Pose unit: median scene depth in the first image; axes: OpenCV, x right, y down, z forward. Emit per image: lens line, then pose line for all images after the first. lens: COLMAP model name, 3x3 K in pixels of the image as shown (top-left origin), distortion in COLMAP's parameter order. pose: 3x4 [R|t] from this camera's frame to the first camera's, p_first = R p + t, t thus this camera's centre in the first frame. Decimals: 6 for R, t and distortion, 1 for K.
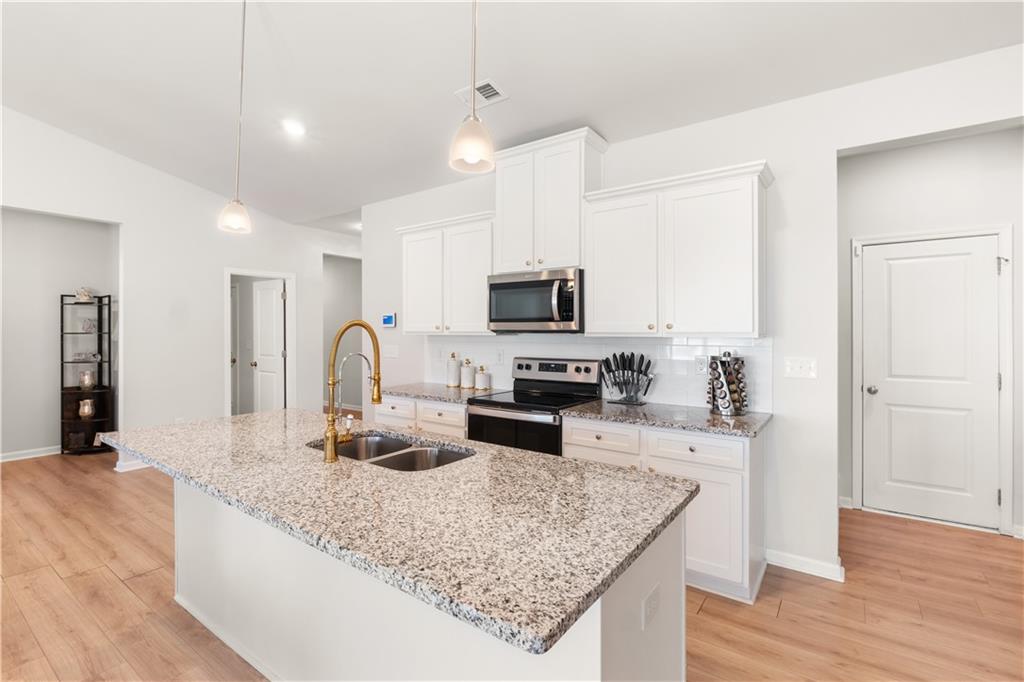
lens RADIAL K [[466.6, 0, 509.3], [0, 466.6, 336.1], [0, 0, 1]] dist [-0.003503, -0.000044]
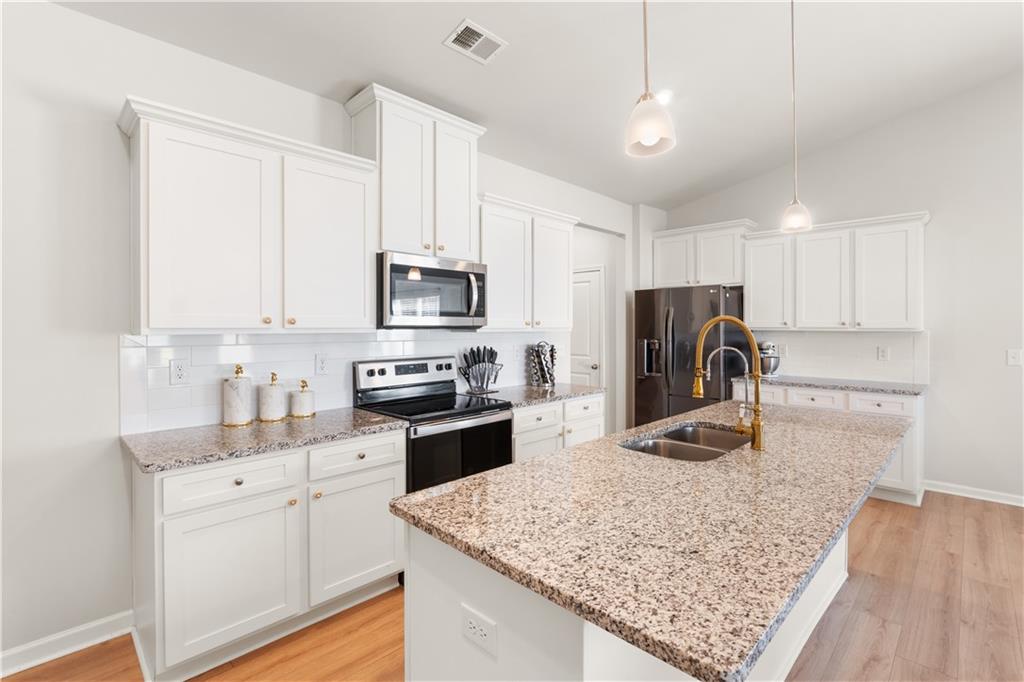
lens RADIAL K [[466.6, 0, 510.8], [0, 466.6, 332.3], [0, 0, 1]] dist [-0.003503, -0.000044]
pose [[0.167689, -0.009554, 0.985794, -0.759195], [0.010010, 0.999918, 0.007988, -0.005913], [-0.985789, 0.008529, 0.167771, 0.700890]]
